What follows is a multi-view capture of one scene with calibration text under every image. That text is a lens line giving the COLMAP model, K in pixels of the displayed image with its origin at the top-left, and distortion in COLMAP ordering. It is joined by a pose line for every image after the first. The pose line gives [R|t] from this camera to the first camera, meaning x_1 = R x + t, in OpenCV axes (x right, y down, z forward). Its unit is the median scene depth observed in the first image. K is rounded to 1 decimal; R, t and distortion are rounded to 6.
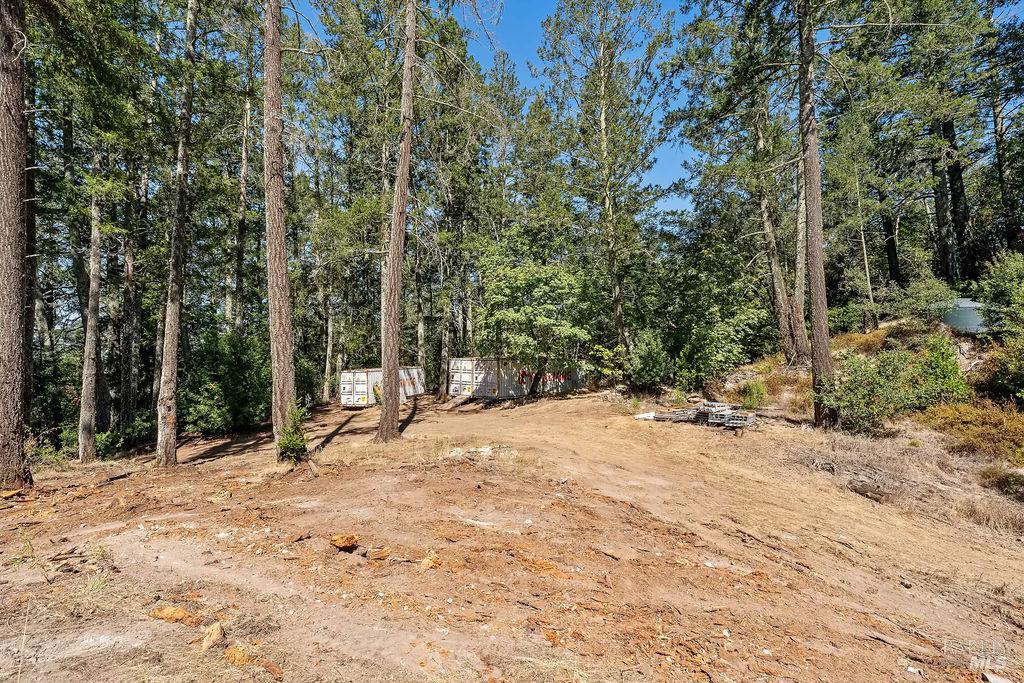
lens RADIAL K [[481.1, 0, 511.5], [0, 481.1, 337.7], [0, 0, 1]] dist [-0.001845, 0.000429]
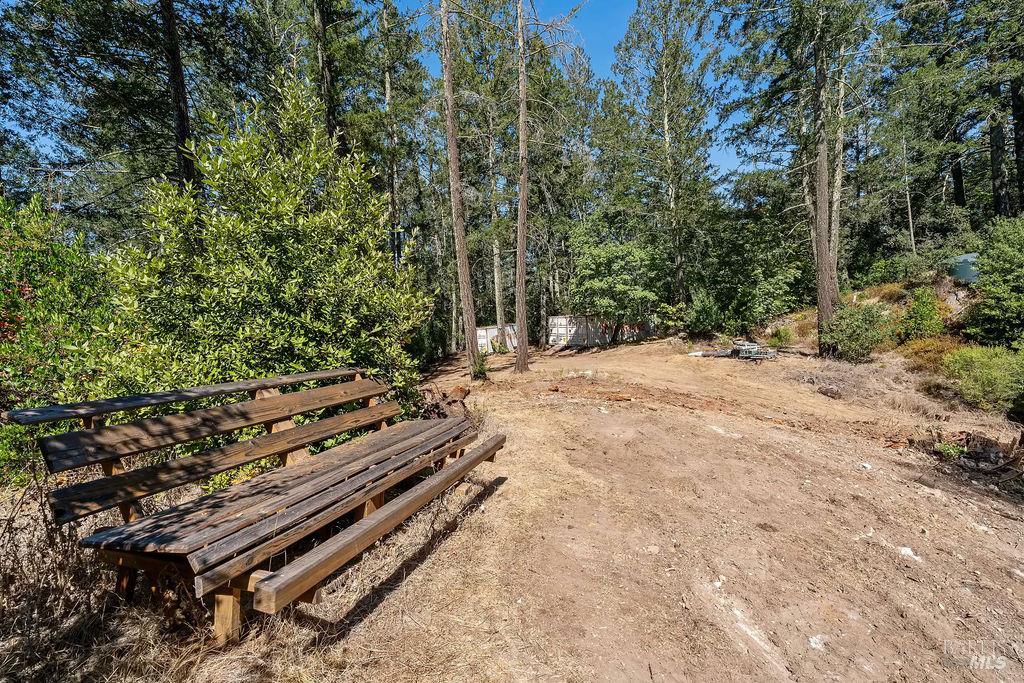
lens RADIAL K [[454.0, 0, 511.8], [0, 454.0, 338.6], [0, 0, 1]] dist [-0.002434, 0.001069]
pose [[0.985173, -0.028471, -0.169185, -0.024076], [0.045235, 0.994345, 0.096079, -0.027680], [0.165493, -0.102307, 0.980890, -0.311414]]
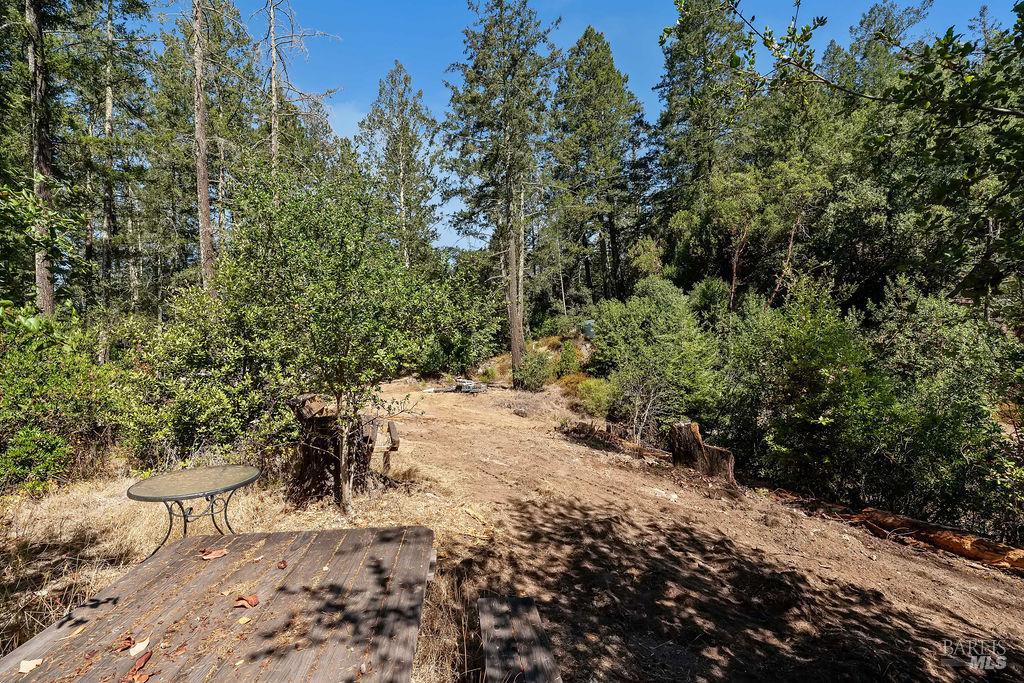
lens RADIAL K [[454.0, 0, 511.8], [0, 454.0, 338.6], [0, 0, 1]] dist [-0.002434, 0.001069]
pose [[0.910257, -0.014425, 0.413792, -0.094496], [0.006230, 0.999757, 0.021145, -0.042451], [-0.413997, -0.016669, 0.910126, -0.461552]]
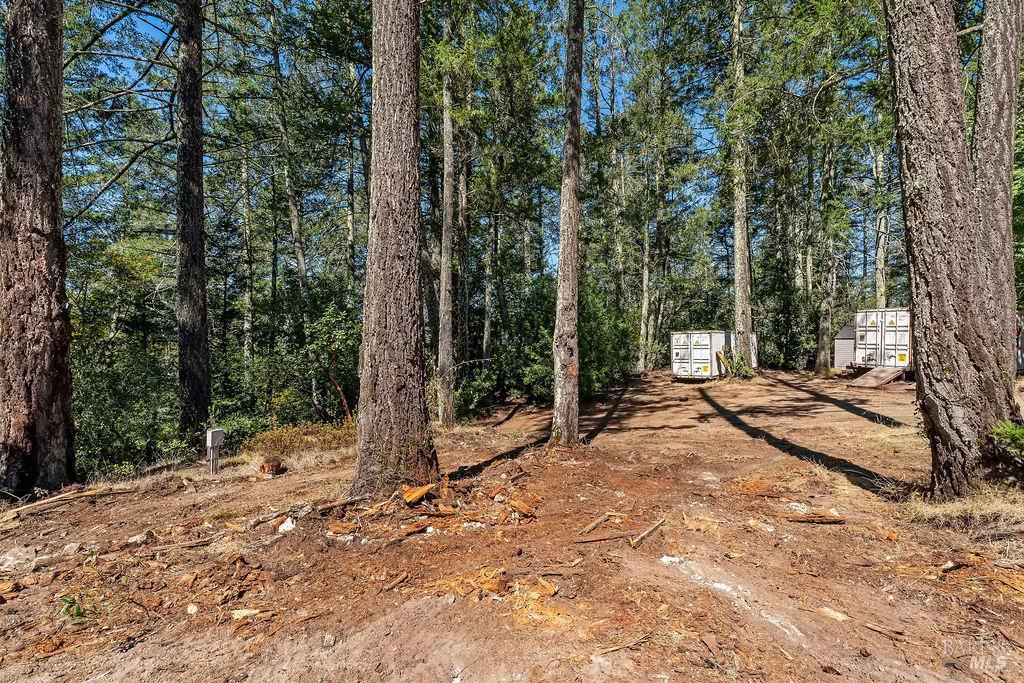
lens RADIAL K [[462.9, 0, 512.0], [0, 462.9, 341.5], [0, 0, 1]] dist [0.000427, 0.000234]
pose [[0.893540, 0.004625, -0.448960, -0.342311], [0.012712, 0.999285, 0.035595, 0.074600], [0.448804, -0.037512, 0.892843, 0.293125]]
